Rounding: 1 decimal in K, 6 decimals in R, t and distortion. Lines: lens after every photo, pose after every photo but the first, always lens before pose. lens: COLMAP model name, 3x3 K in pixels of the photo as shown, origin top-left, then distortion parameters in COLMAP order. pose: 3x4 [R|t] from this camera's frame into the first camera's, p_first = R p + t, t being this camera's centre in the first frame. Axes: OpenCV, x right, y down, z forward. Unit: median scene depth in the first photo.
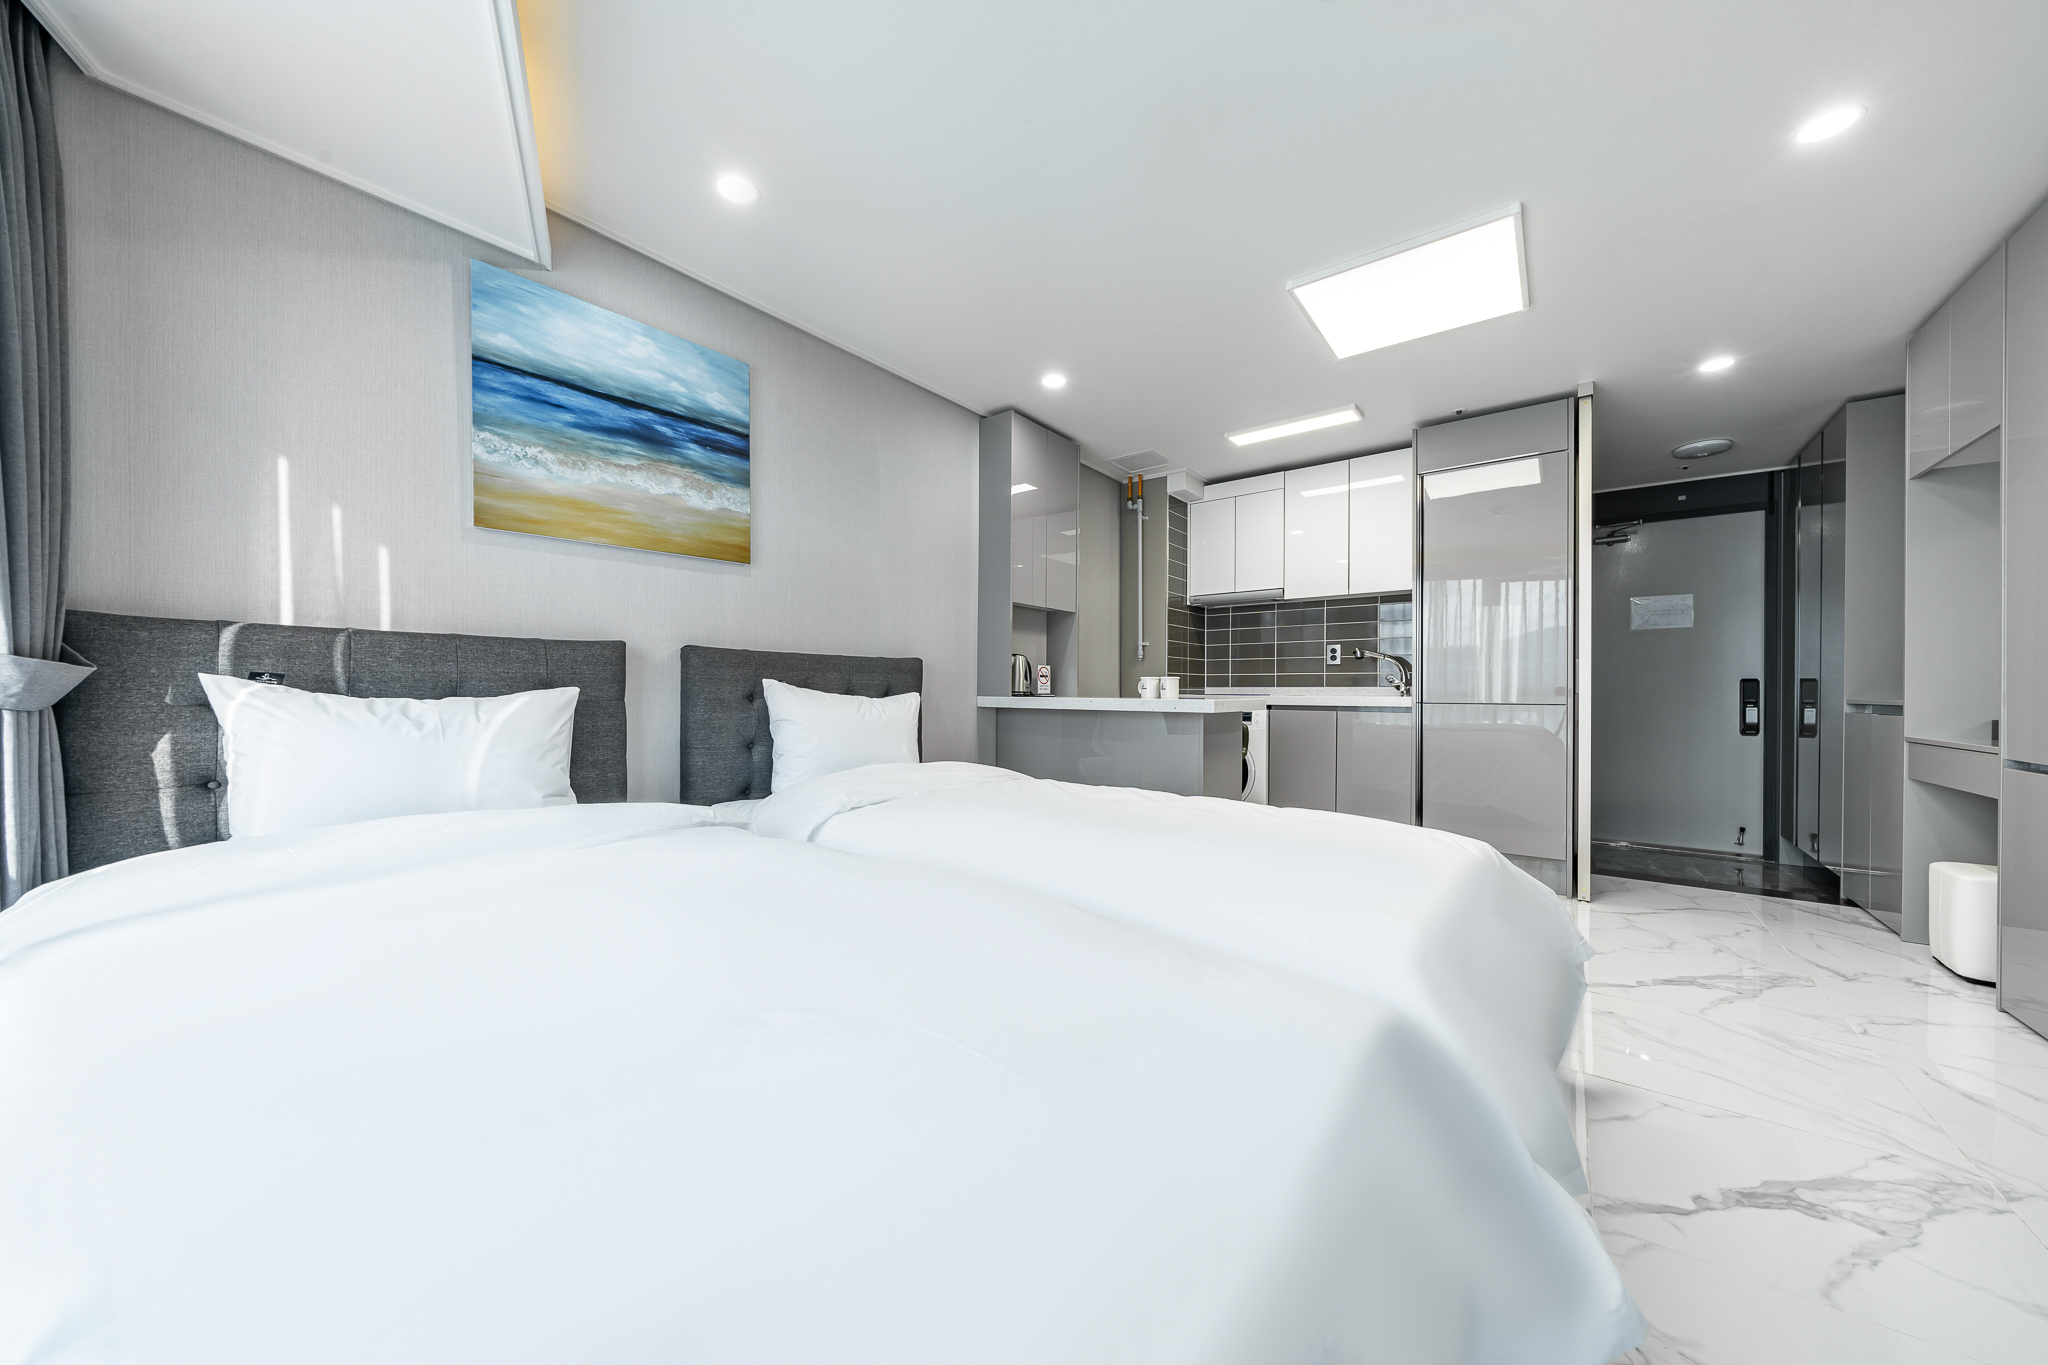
lens RADIAL K [[686.9, 0, 1027.4], [0, 686.9, 685.1], [0, 0, 1]] dist [-0.000909, 0.000171]
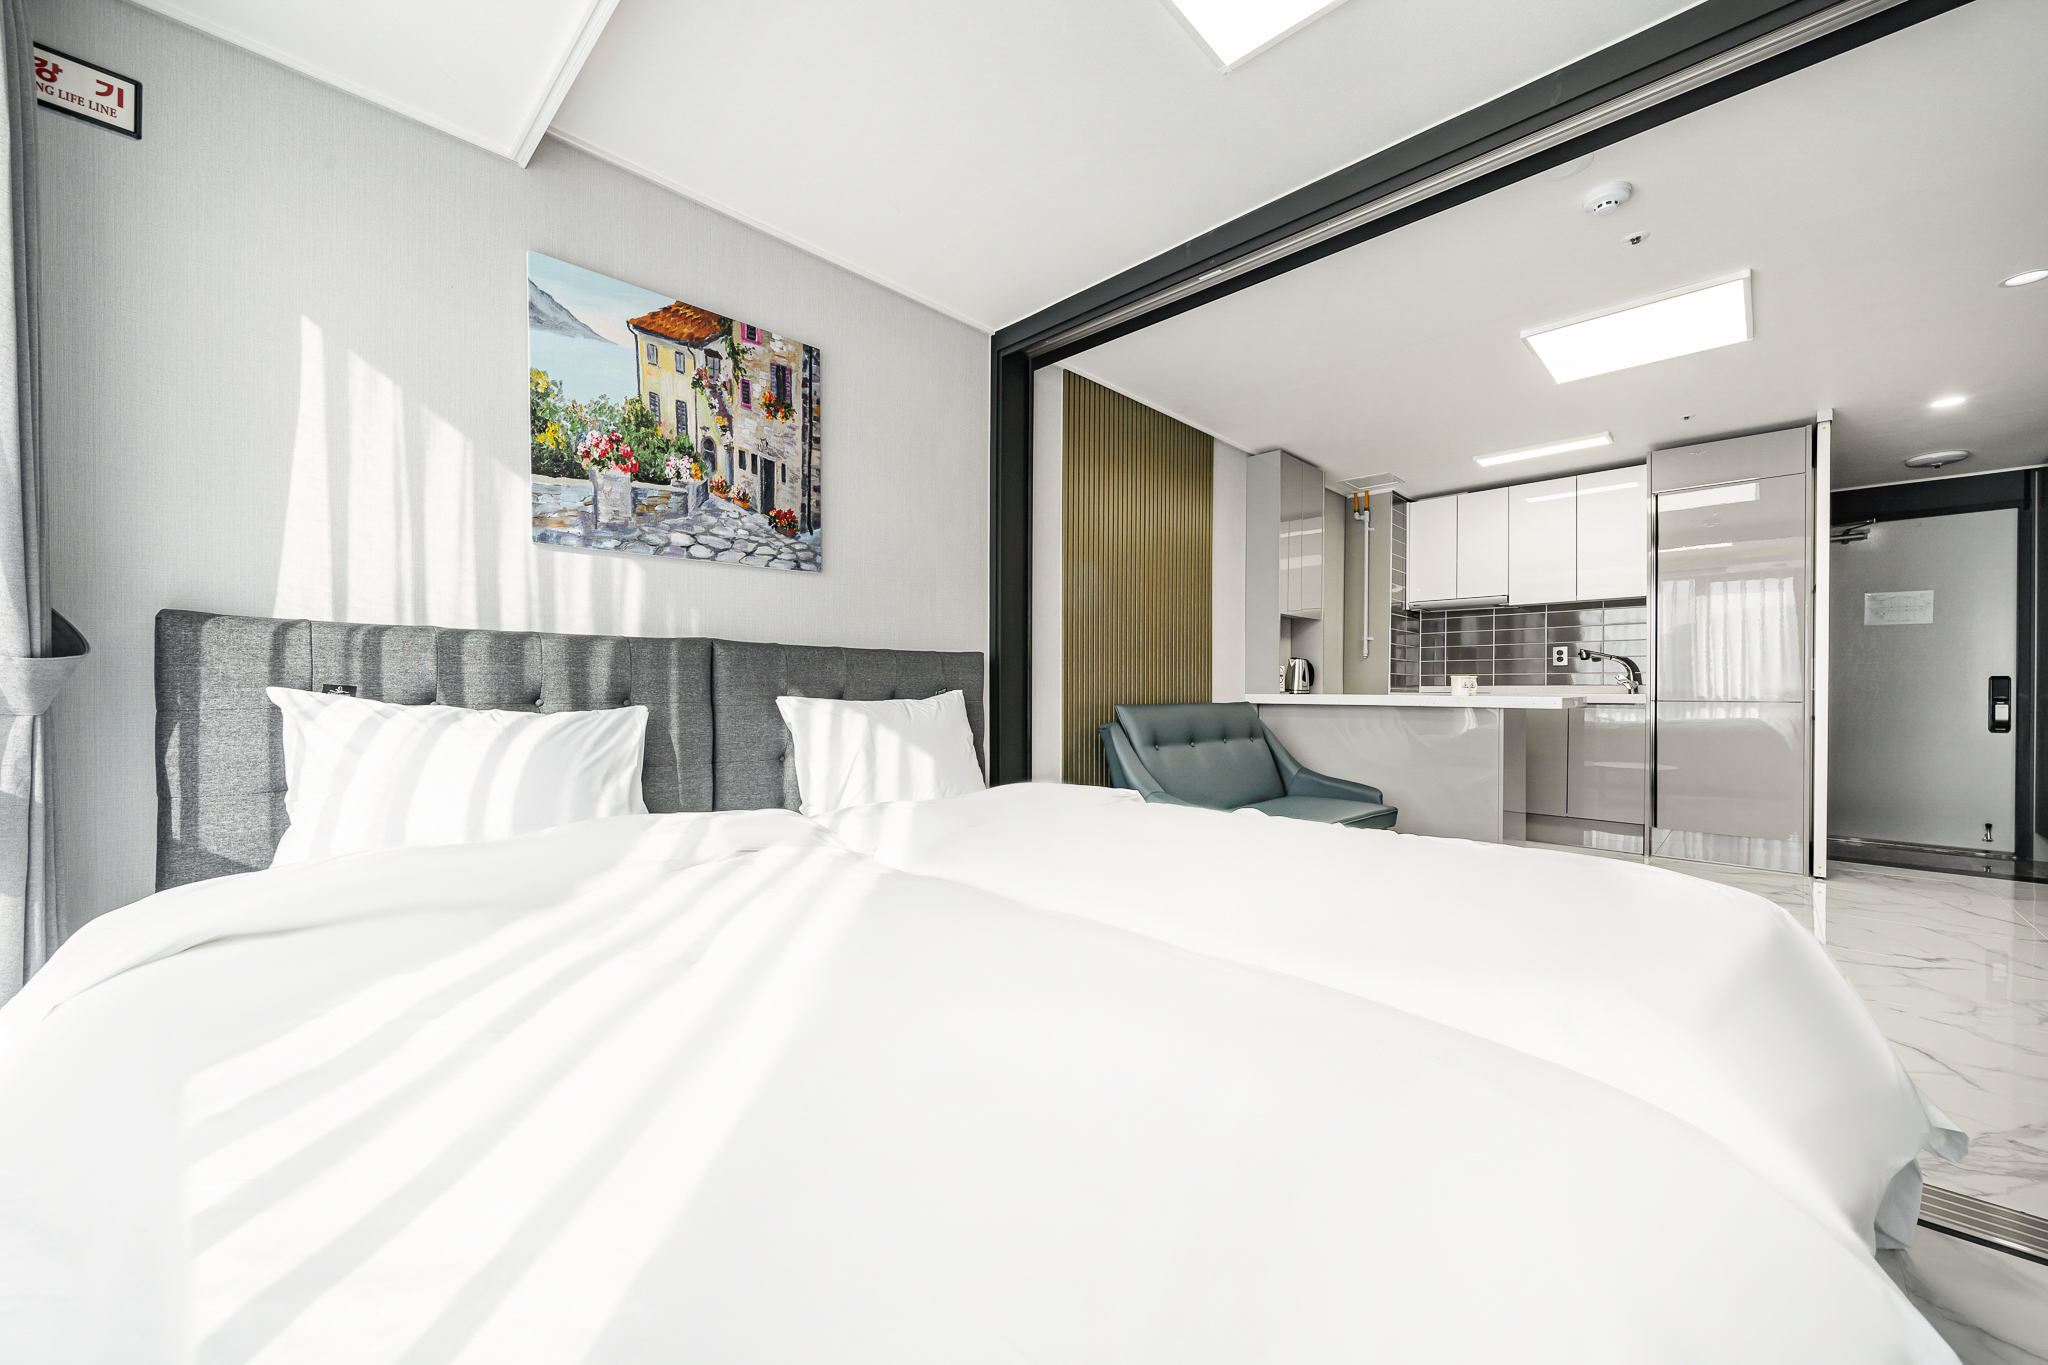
lens RADIAL K [[786.7, 0, 1022.7], [0, 786.7, 696.9], [0, 0, 1]] dist [-0.000888, -0.000716]
pose [[0.994078, -0.003151, -0.108622, -0.274769], [0.004260, 0.999941, 0.009973, 0.003811], [0.108585, -0.010377, 0.994033, -0.331163]]
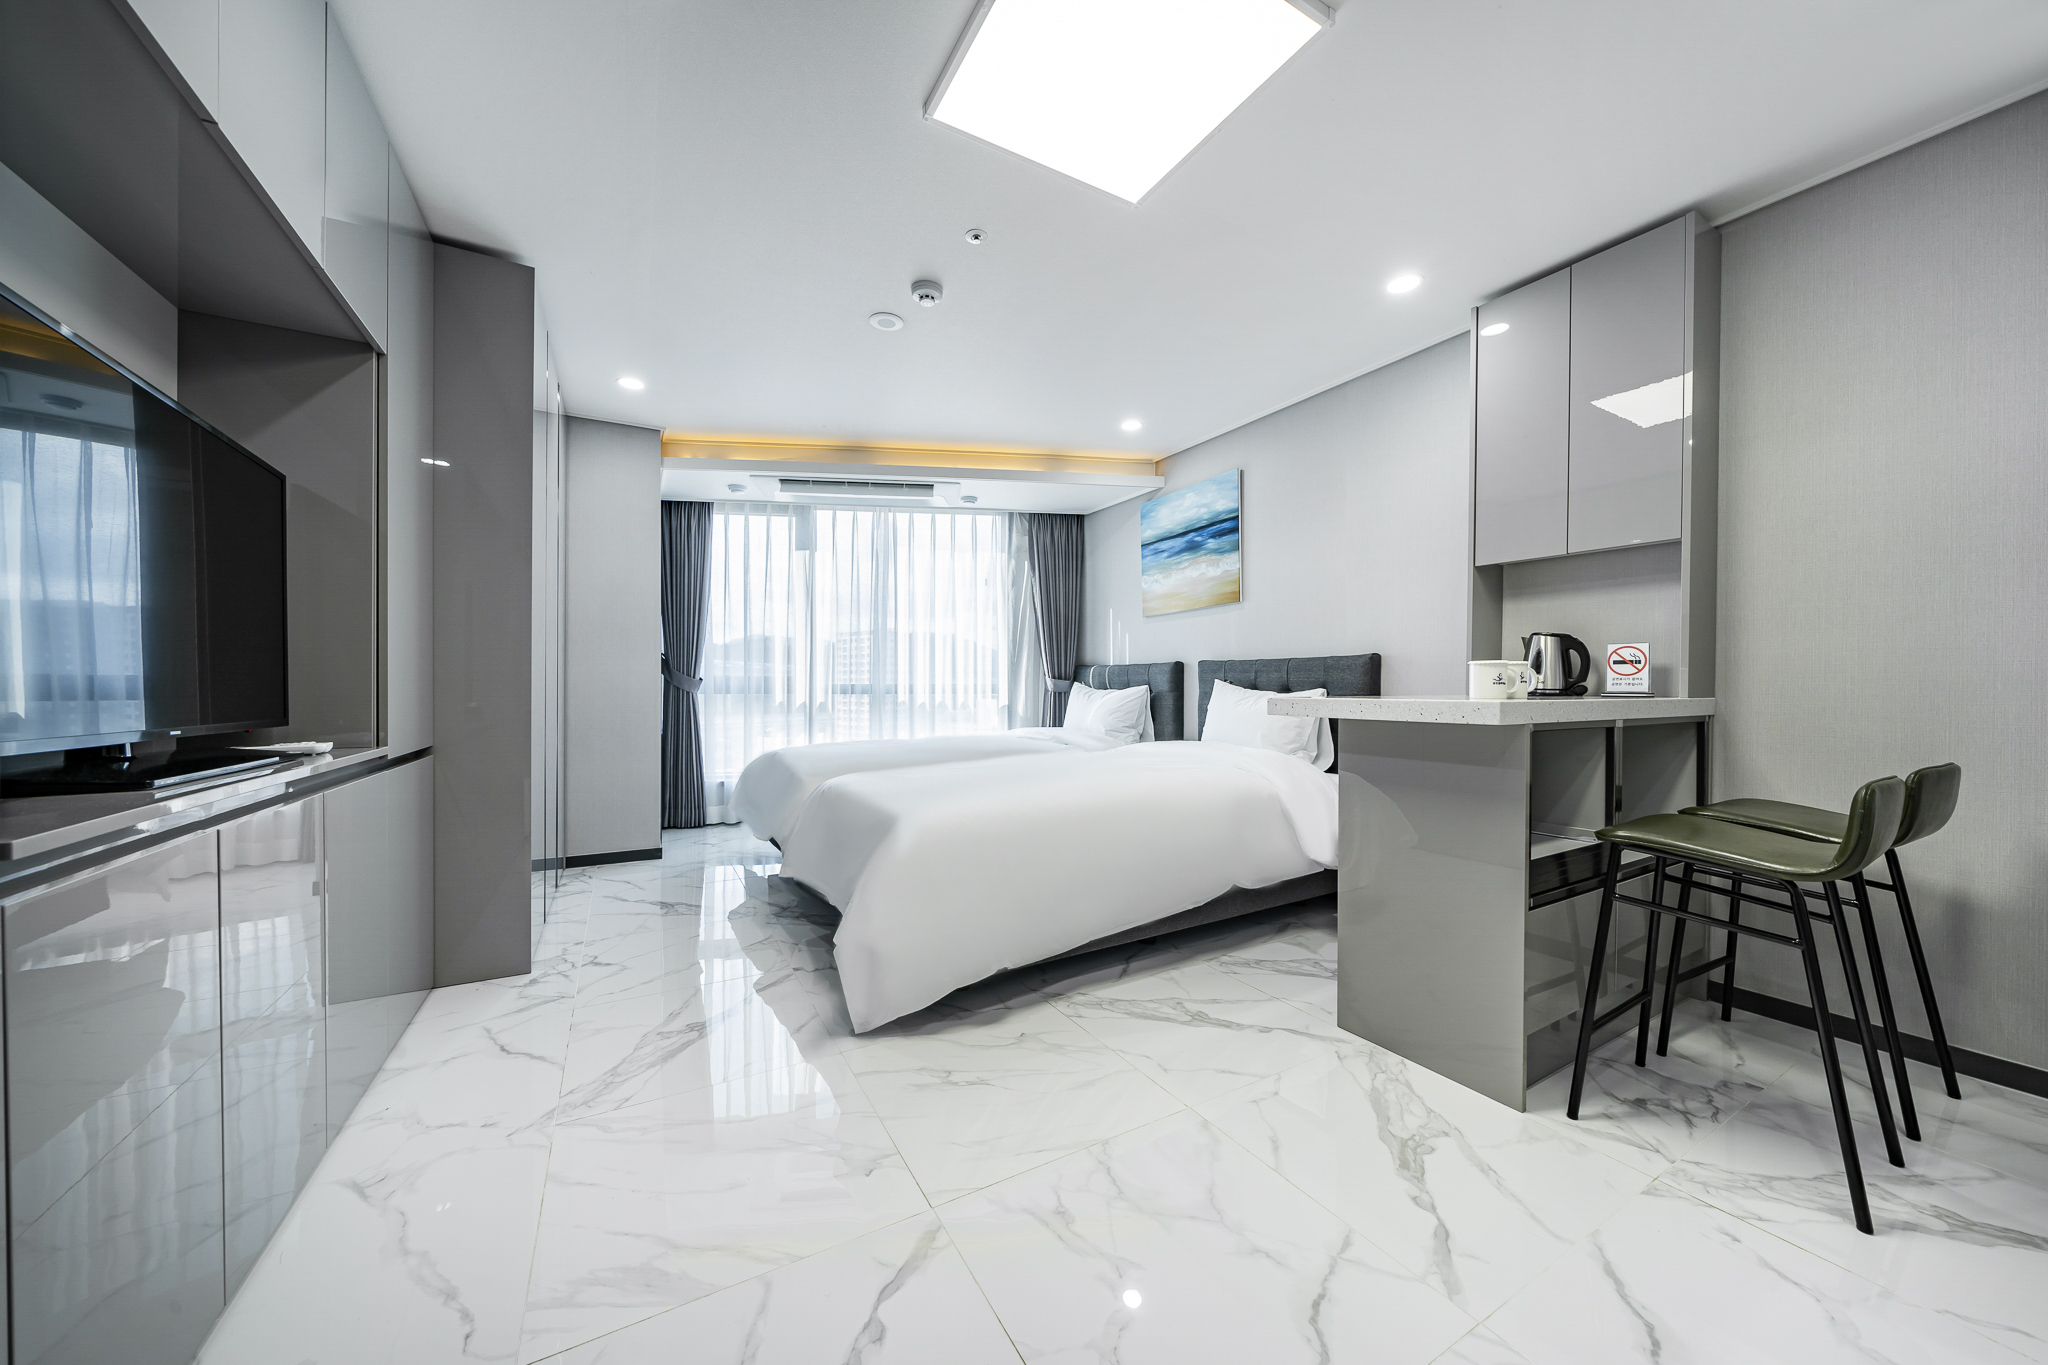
lens RADIAL K [[686.9, 0, 1021.1], [0, 686.9, 689.6], [0, 0, 1]] dist [-0.000909, 0.000171]
pose [[-0.380823, -0.004025, -0.924639, 0.653620], [-0.001522, 0.999992, -0.003726, 0.011070], [0.924646, -0.000012, -0.380827, 0.645164]]
